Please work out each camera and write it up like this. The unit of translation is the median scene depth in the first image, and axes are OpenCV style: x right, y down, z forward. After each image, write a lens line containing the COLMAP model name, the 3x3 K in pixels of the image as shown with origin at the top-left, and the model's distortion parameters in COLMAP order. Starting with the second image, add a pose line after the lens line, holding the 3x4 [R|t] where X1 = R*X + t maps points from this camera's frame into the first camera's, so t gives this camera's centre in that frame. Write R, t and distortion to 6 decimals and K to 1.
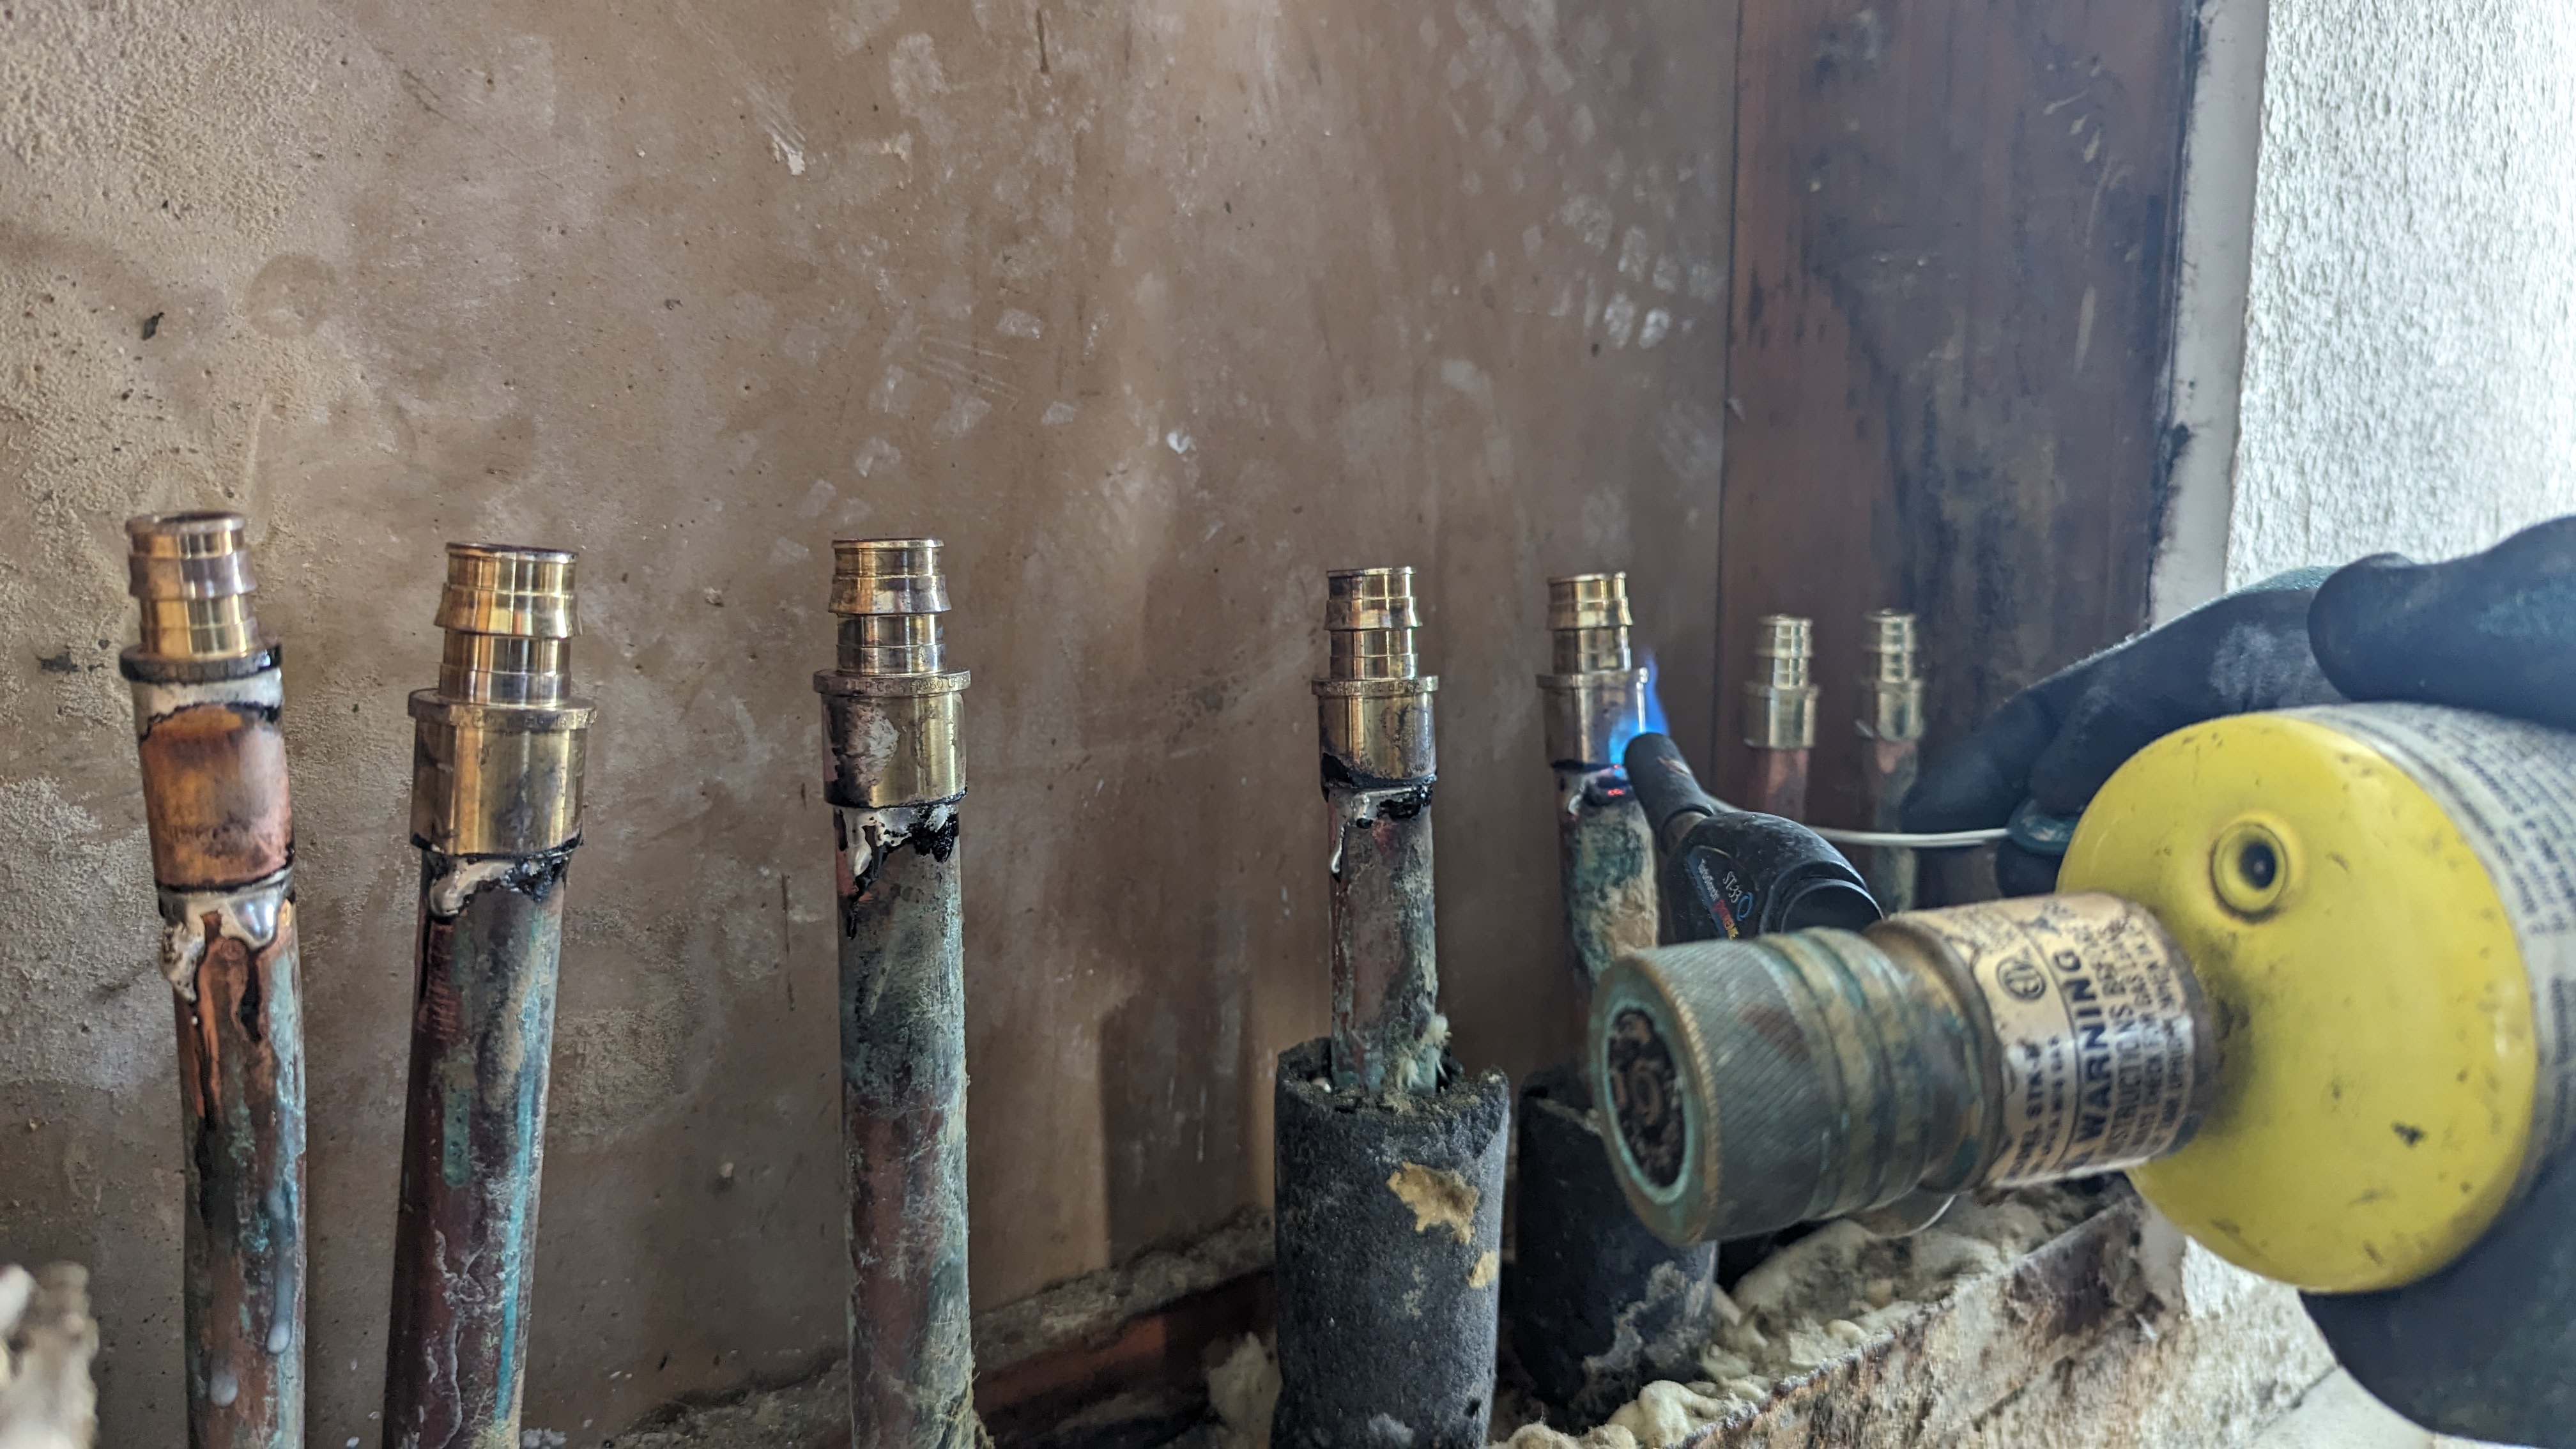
lens RADIAL K [[1901.8, 0, 1254.1], [0, 1901.8, 715.9], [0, 0, 1]] dist [0.015474, -0.025470]
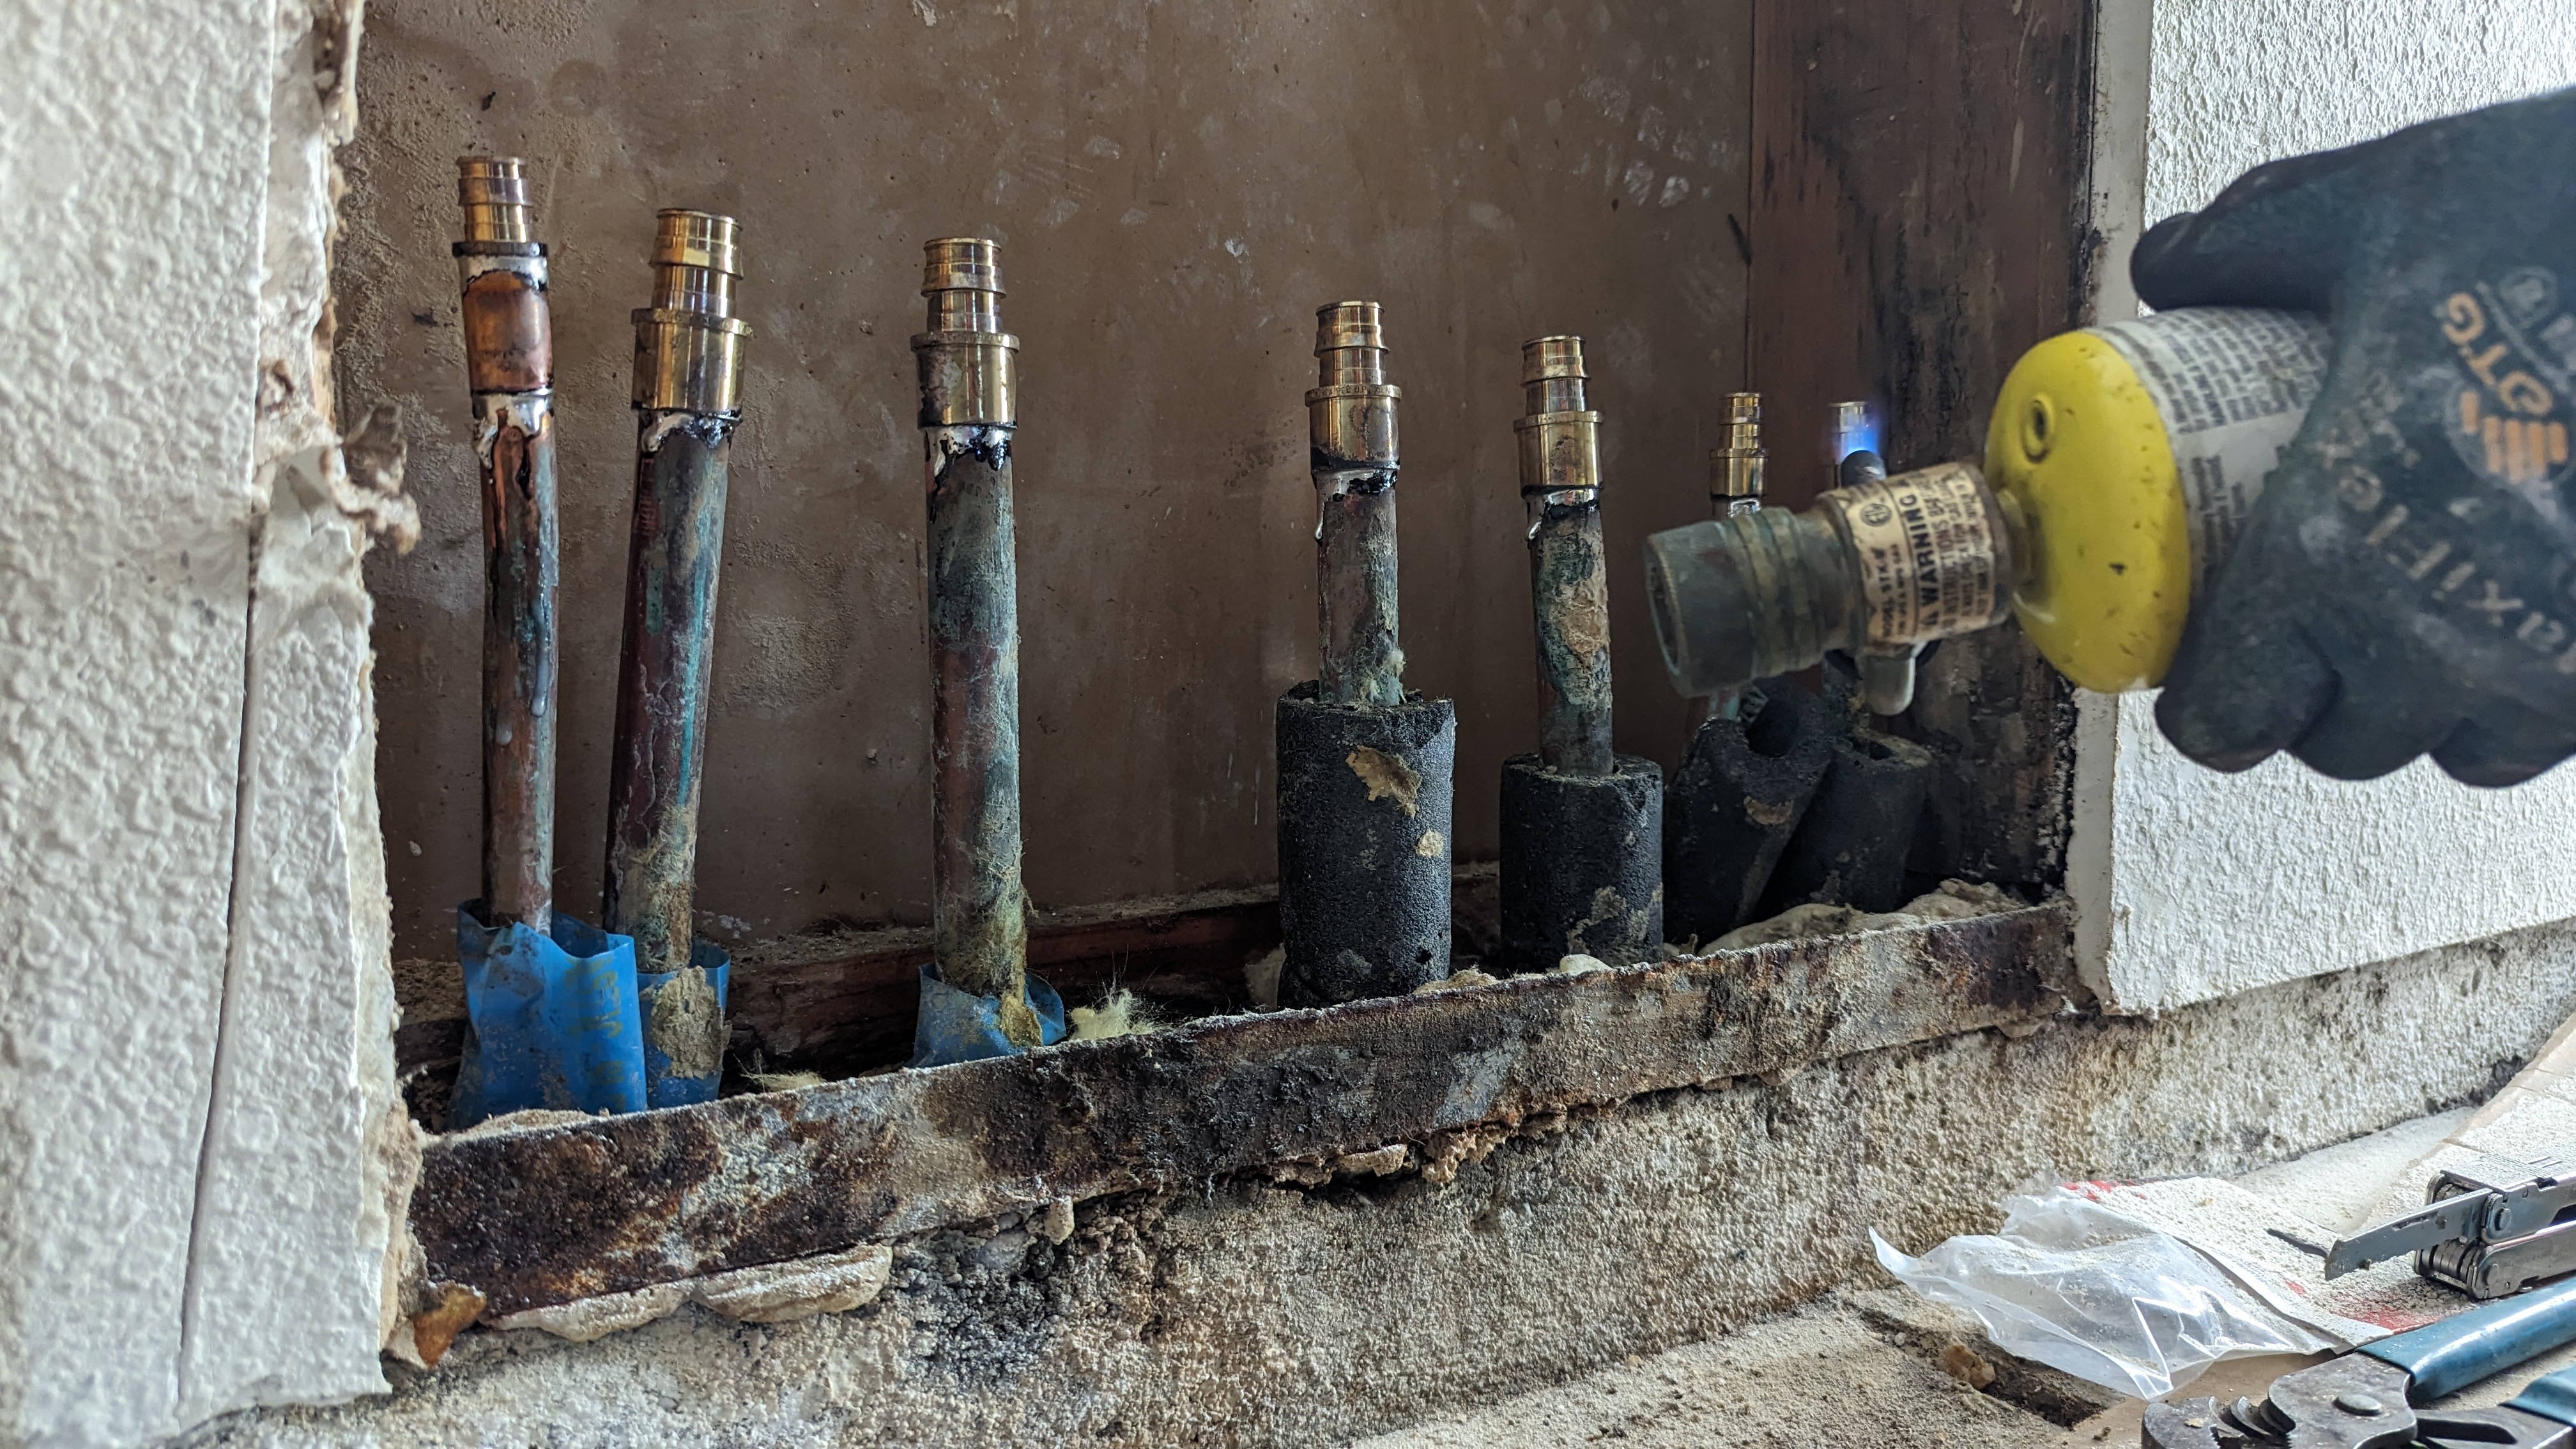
lens RADIAL K [[1881.3, 0, 1264.2], [0, 1881.3, 744.2], [0, 0, 1]] dist [0.035317, -0.041761]
pose [[0.986590, 0.009622, -0.162936, 0.221691], [-0.015585, 0.999253, -0.035357, 0.274513], [0.162474, 0.037423, 0.986003, -0.289661]]
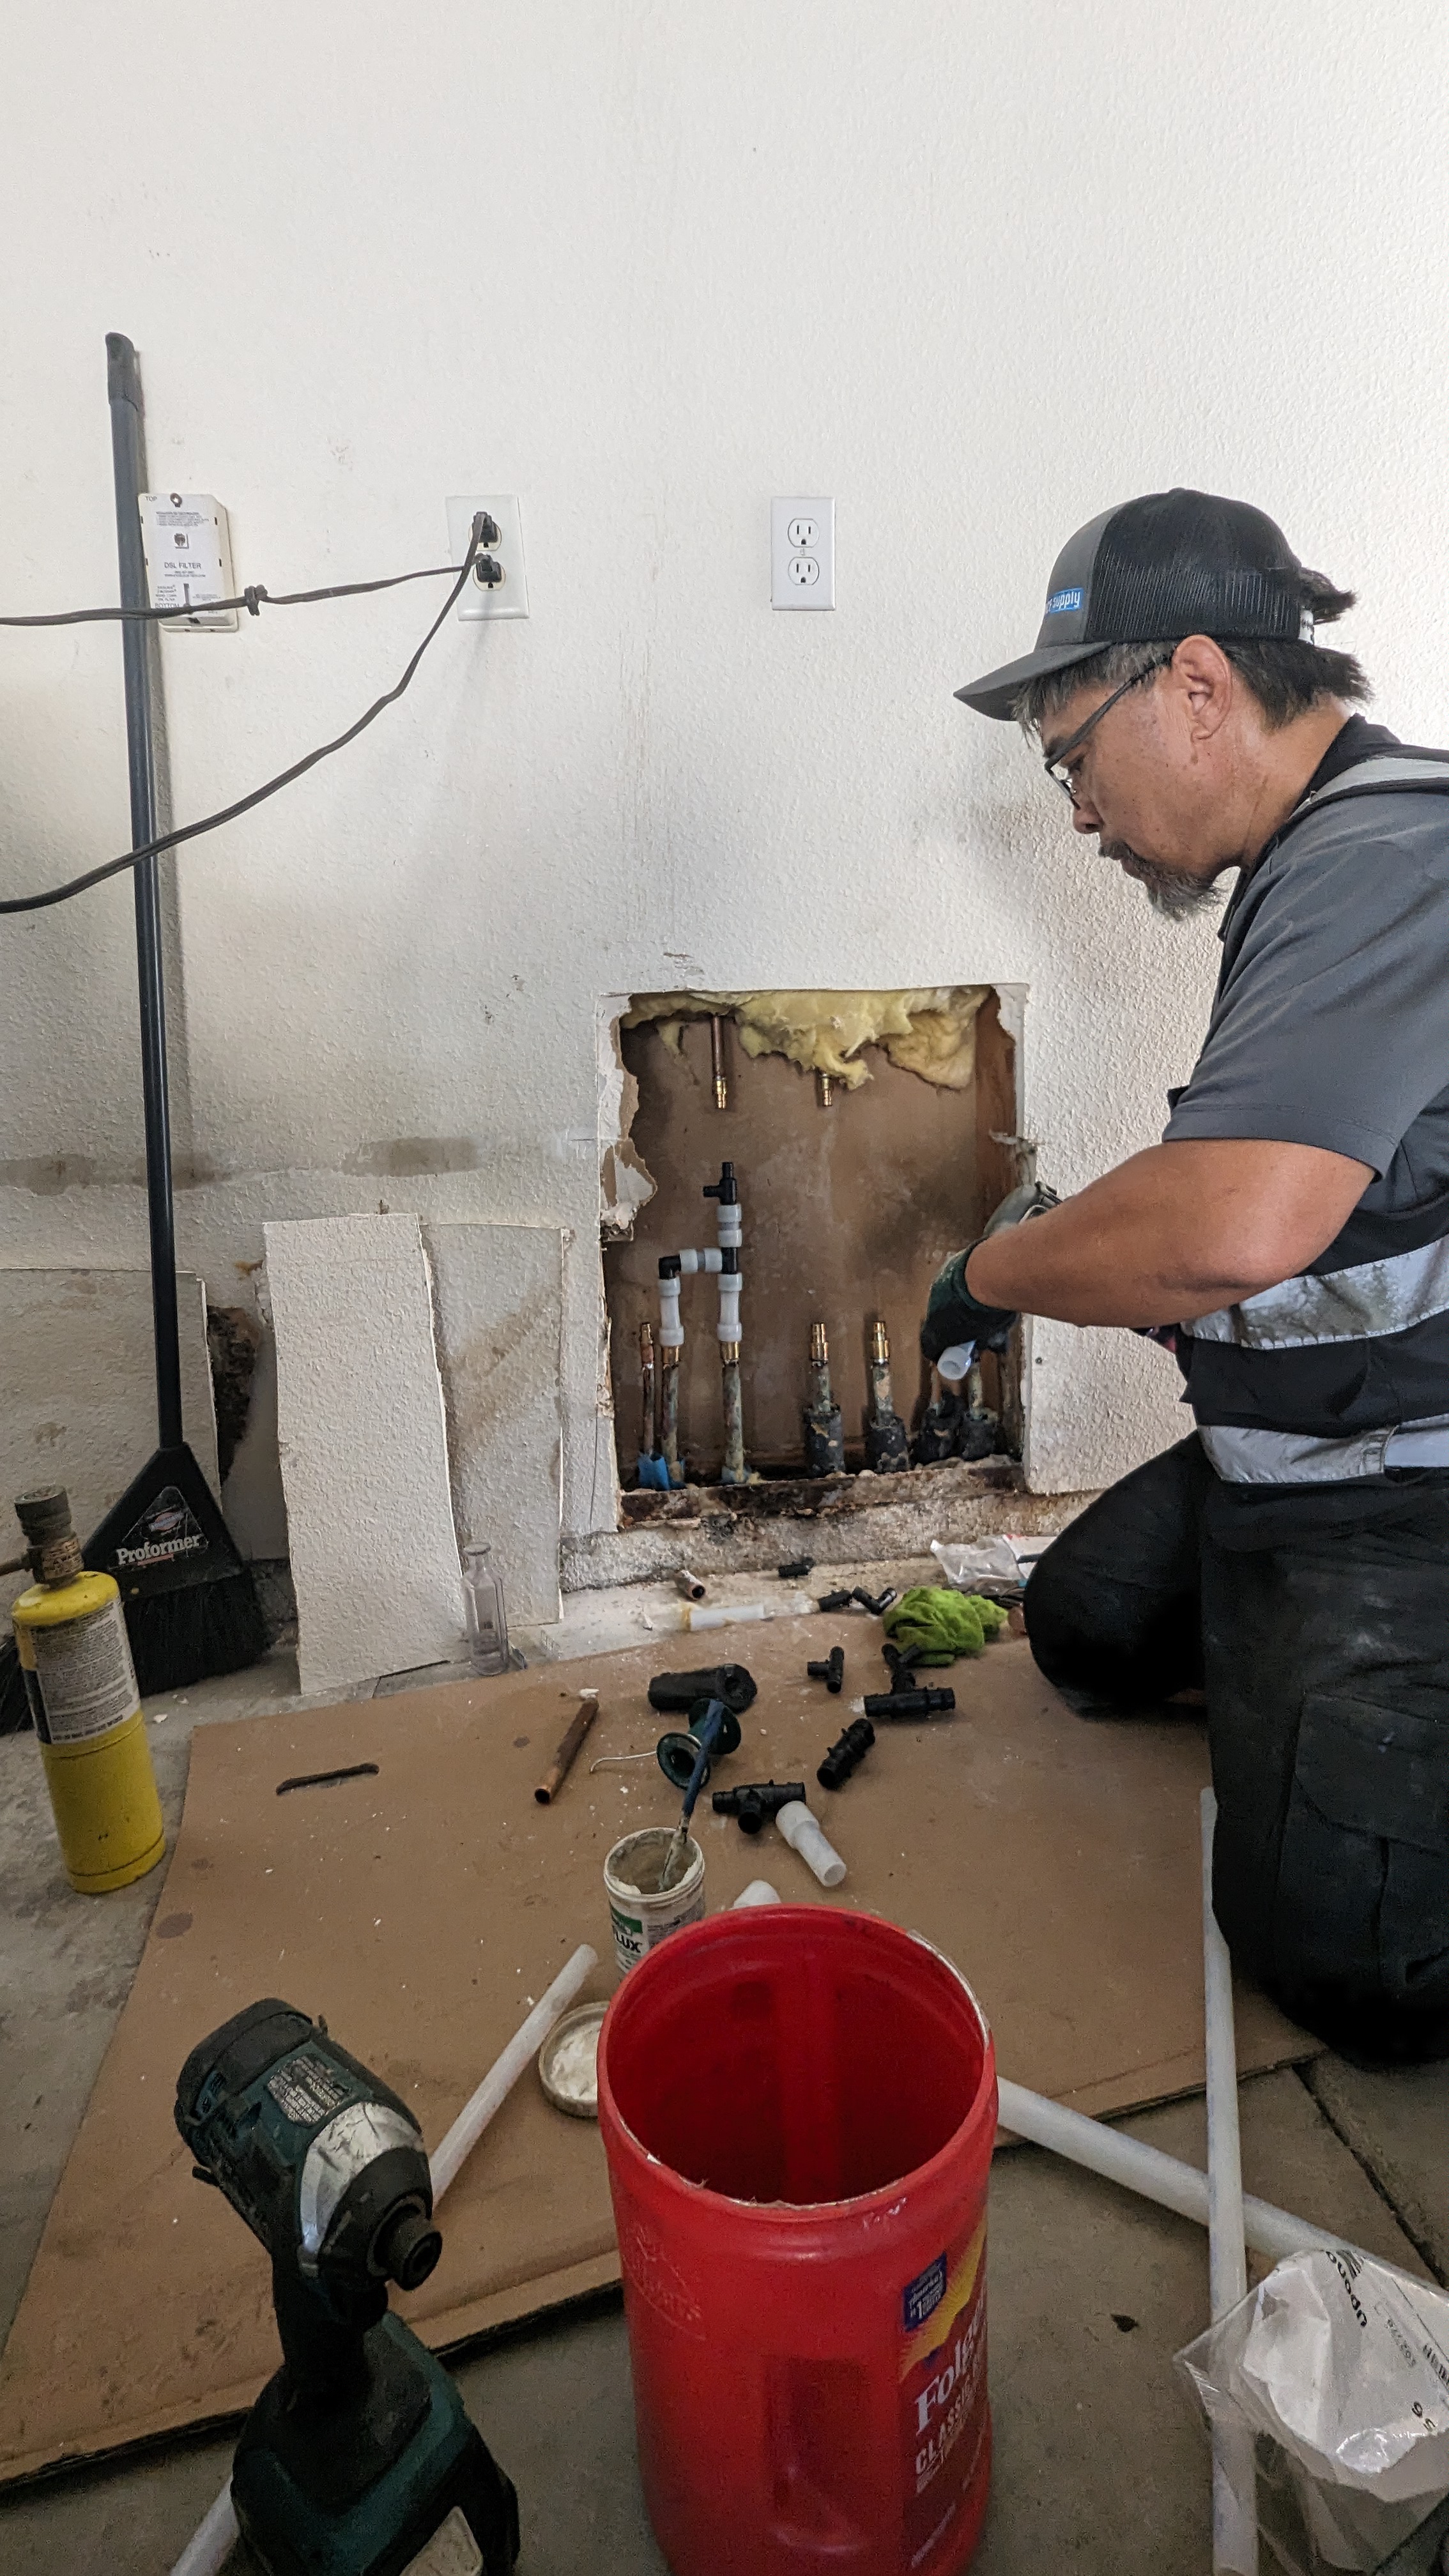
lens RADIAL K [[1082.0, 0, 719.8], [0, 1082.0, 1287.3], [0, 0, 1]] dist [0.010208, 0.000136]
pose [[0.810789, 0.055203, -0.582730, 1.787608], [-0.023651, 0.997820, 0.061617, -0.393588], [0.584860, -0.036176, 0.810327, -1.918322]]
